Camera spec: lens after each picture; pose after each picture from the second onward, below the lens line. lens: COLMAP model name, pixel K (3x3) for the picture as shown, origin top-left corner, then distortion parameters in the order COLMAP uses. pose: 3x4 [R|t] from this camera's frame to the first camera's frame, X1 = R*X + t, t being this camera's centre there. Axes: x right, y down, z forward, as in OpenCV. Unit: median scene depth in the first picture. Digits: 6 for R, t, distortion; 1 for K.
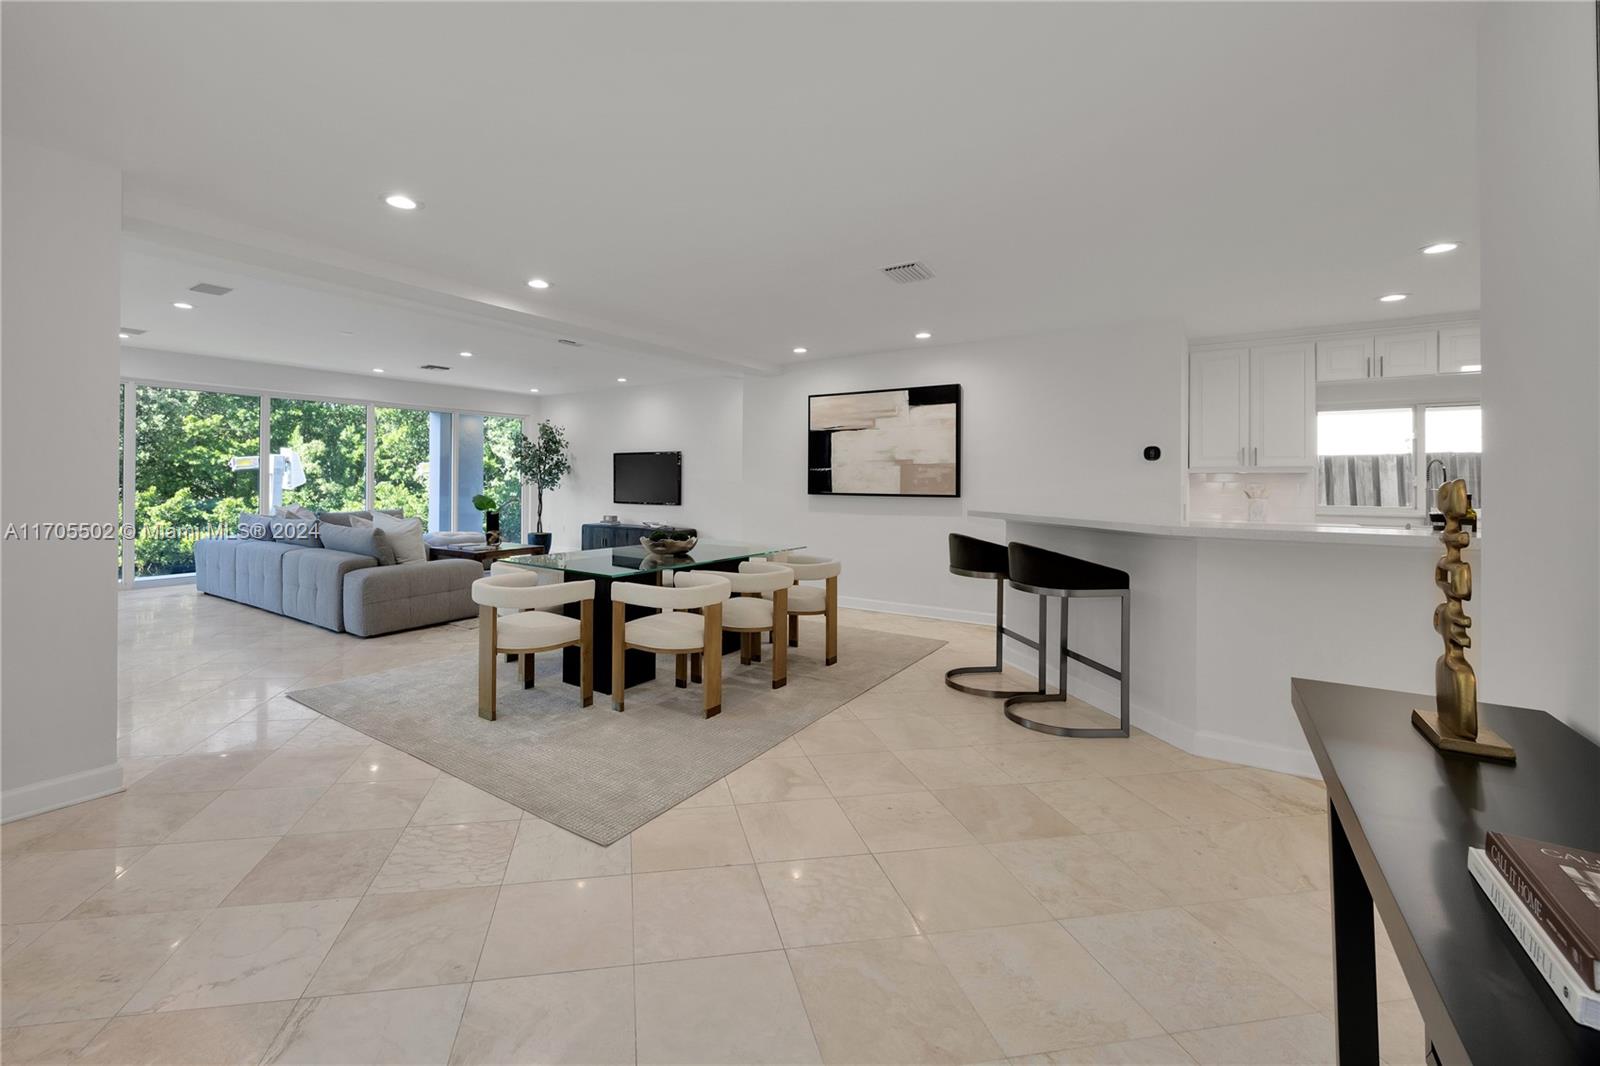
lens RADIAL K [[663.7, 0, 729.9], [0, 663.7, 484.9], [0, 0, 1]] dist [0.001034, 0.000351]
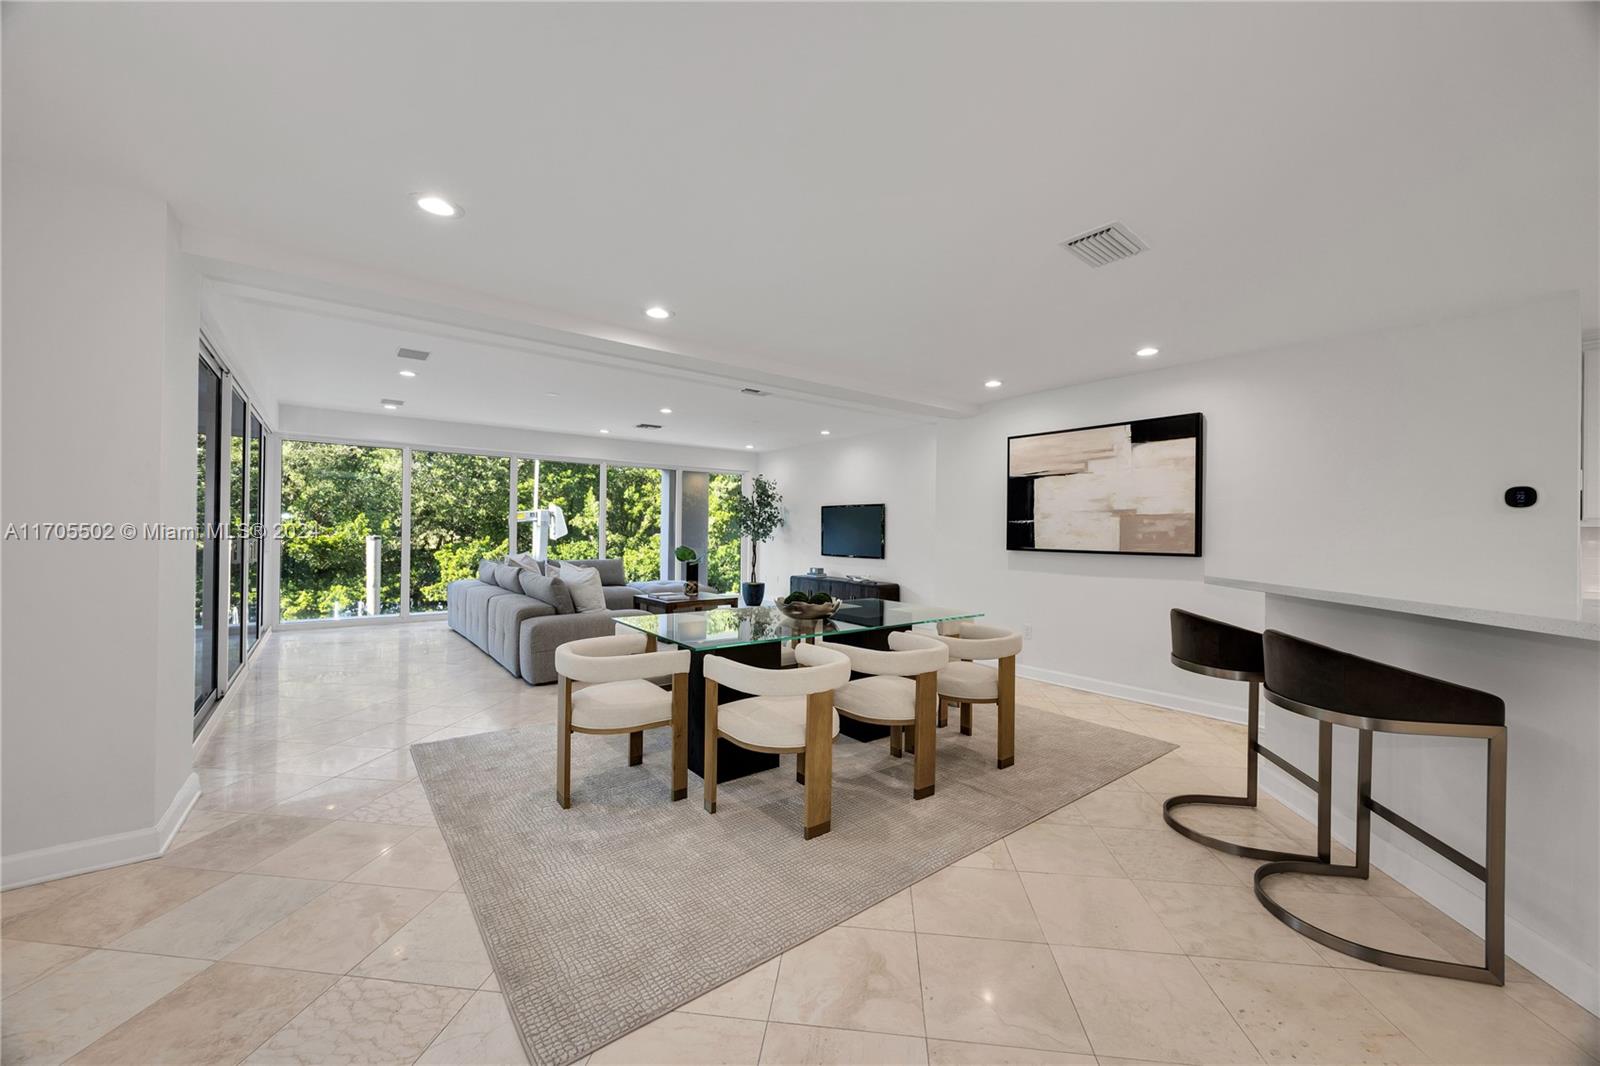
lens RADIAL K [[606.1, 0, 802.1], [0, 606.1, 533.7], [0, 0, 1]] dist [-0.002756, 0.000305]
pose [[0.962374, 0.006165, -0.271659, 0.111755], [-0.008046, 0.999951, -0.005811, -0.000918], [0.271610, 0.007778, 0.962376, 0.235224]]
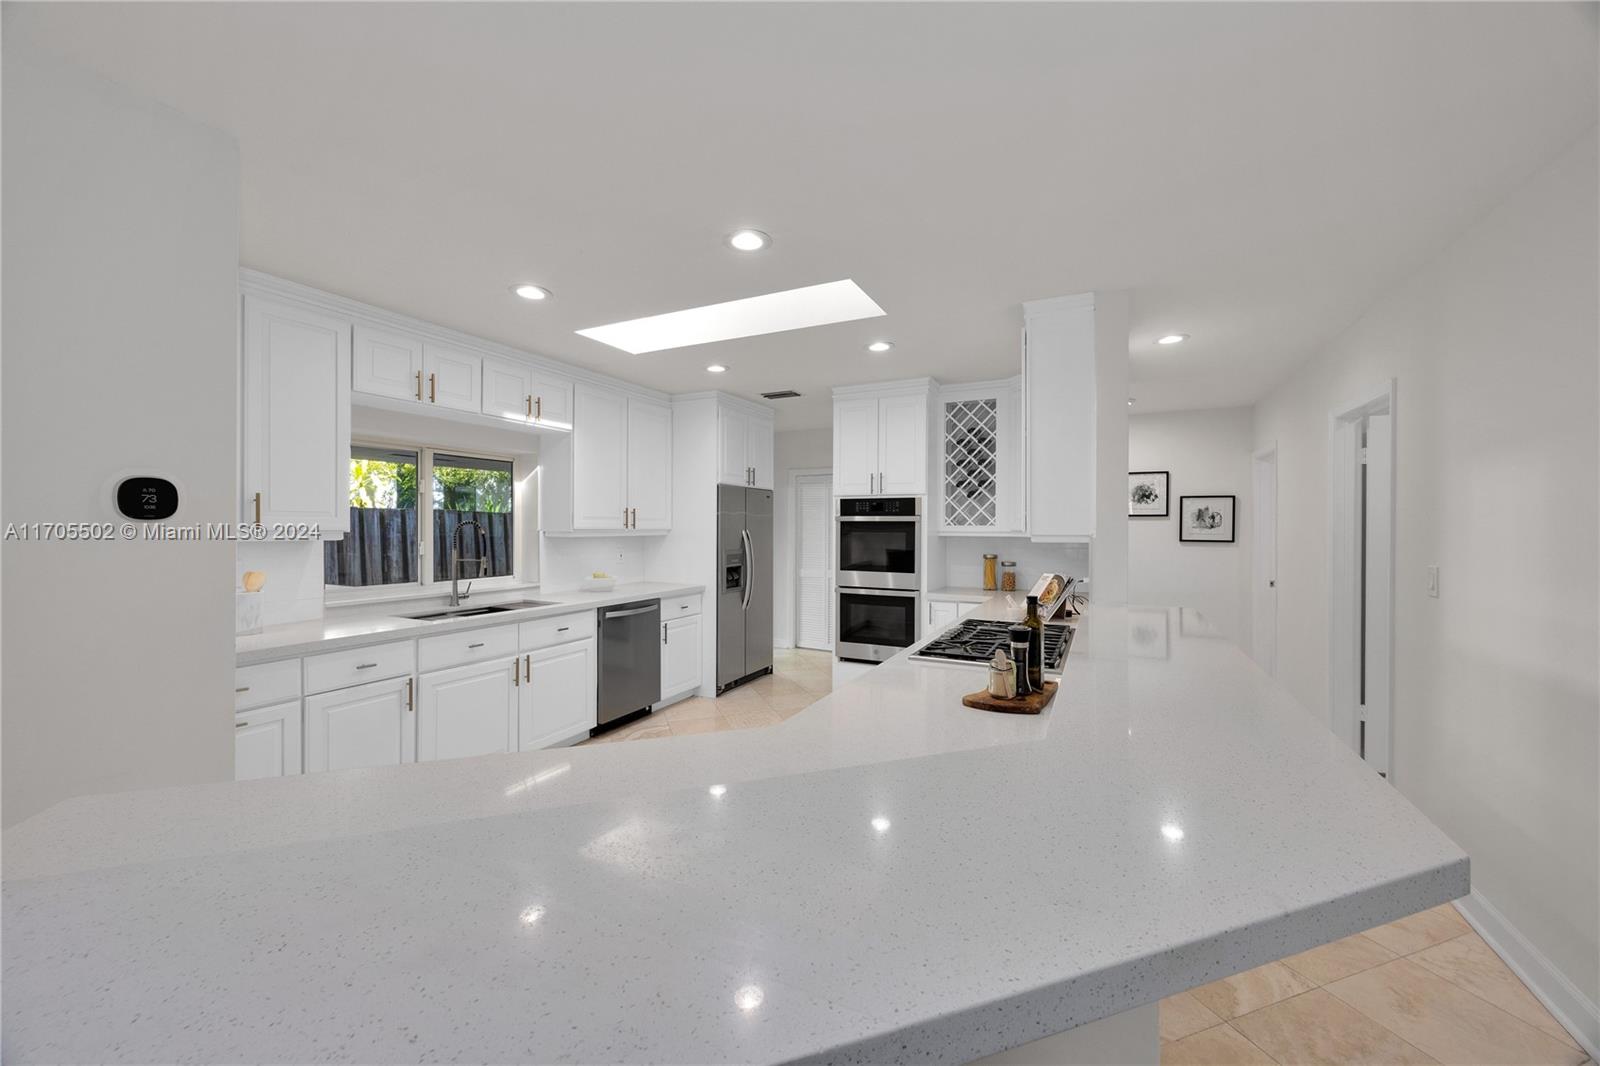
lens RADIAL K [[606.1, 0, 802.1], [0, 606.1, 528.0], [0, 0, 1]] dist [-0.002756, 0.000305]
pose [[-0.171289, -0.006133, 0.985202, 0.313834], [0.001713, 0.999977, 0.006523, -0.038116], [-0.985219, 0.002805, -0.171274, 0.808493]]
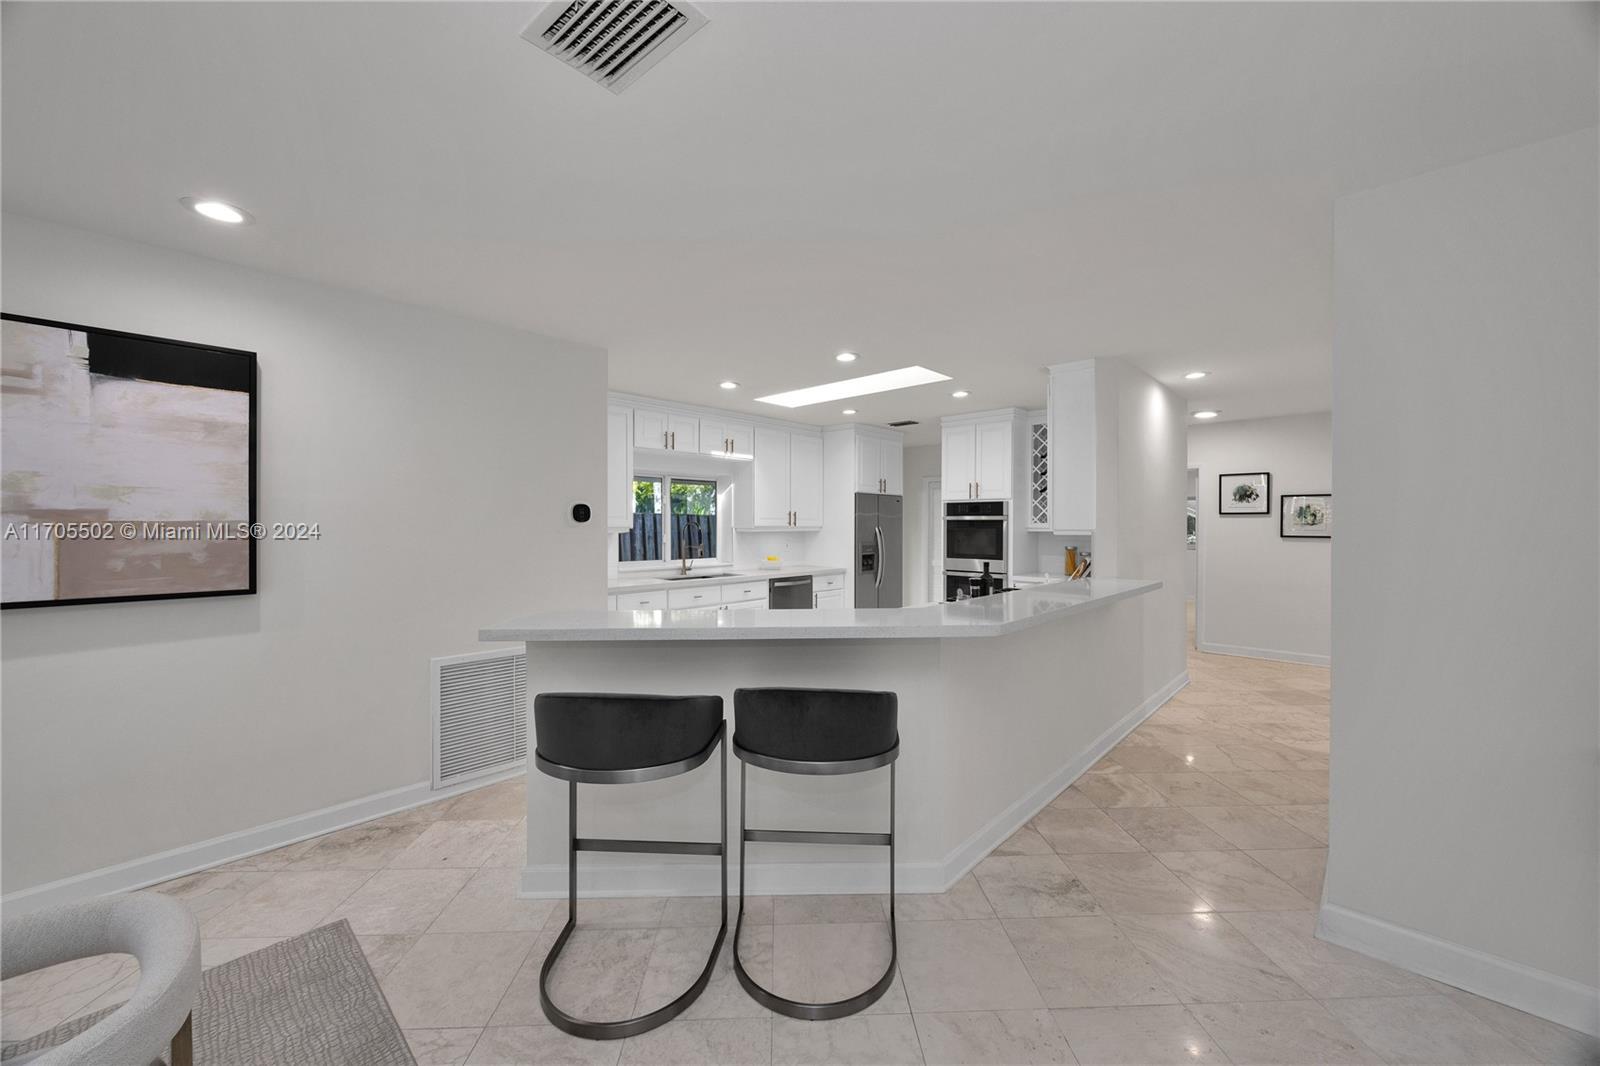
lens RADIAL K [[606.1, 0, 802.7], [0, 606.1, 528.1], [0, 0, 1]] dist [-0.002756, 0.000305]
pose [[0.118621, -0.008932, 0.992899, -0.048111], [0.005288, 0.999951, 0.008364, -0.037931], [-0.992926, 0.004259, 0.118662, 0.725776]]
